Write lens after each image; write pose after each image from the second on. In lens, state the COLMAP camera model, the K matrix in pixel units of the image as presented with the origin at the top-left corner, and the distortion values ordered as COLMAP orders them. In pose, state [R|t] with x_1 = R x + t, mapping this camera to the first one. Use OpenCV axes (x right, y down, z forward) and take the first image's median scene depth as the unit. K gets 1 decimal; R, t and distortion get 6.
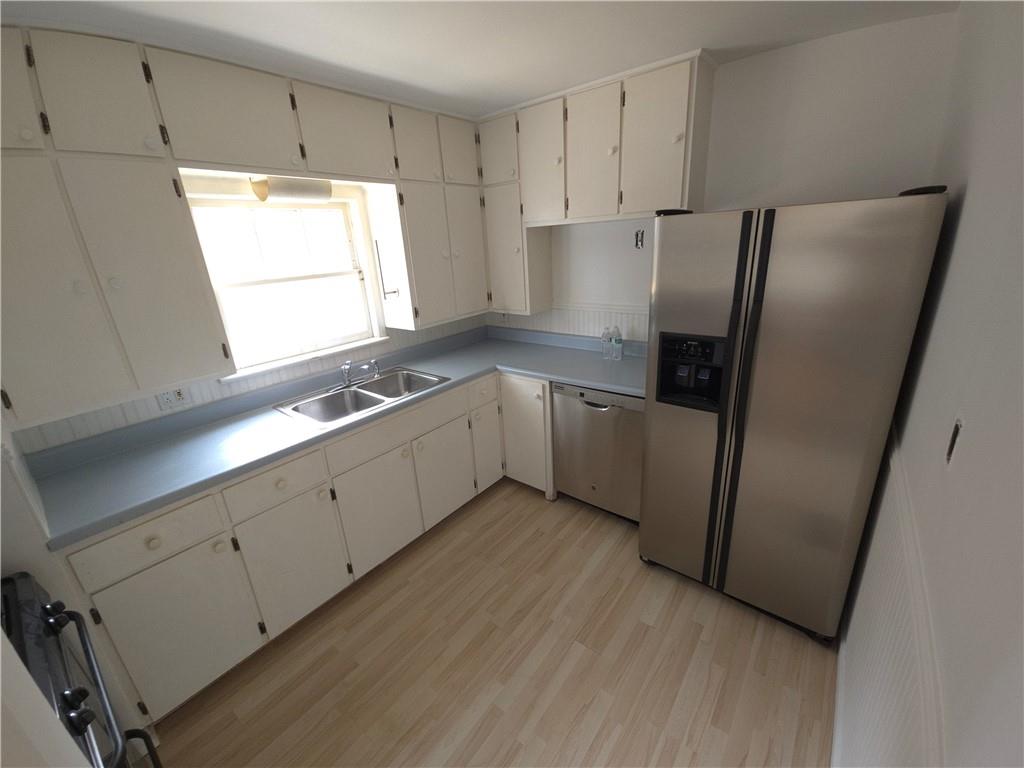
lens RADIAL K [[422.0, 0, 508.7], [0, 422.0, 385.2], [0, 0, 1]] dist [-0.004783, -0.000988]
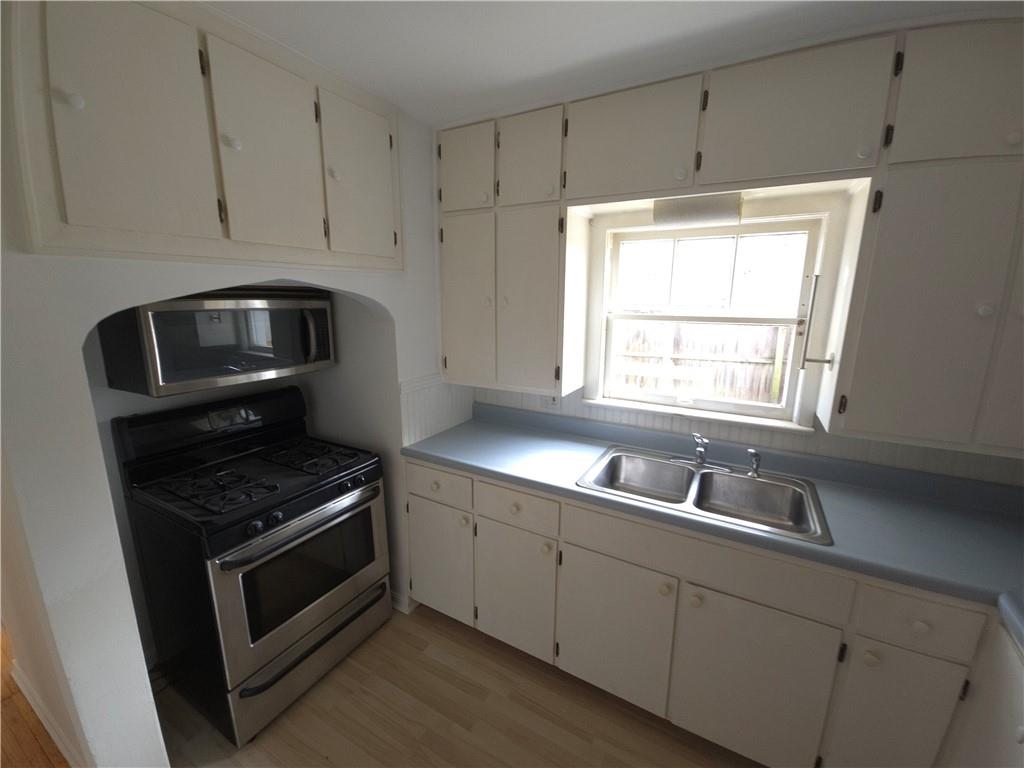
lens RADIAL K [[422.0, 0, 509.4], [0, 422.0, 382.6], [0, 0, 1]] dist [-0.004783, -0.000988]
pose [[0.155215, 0.253633, -0.954766, 0.263690], [-0.337333, 0.921994, 0.190087, -0.177698], [0.928501, 0.292570, 0.228666, 0.529104]]
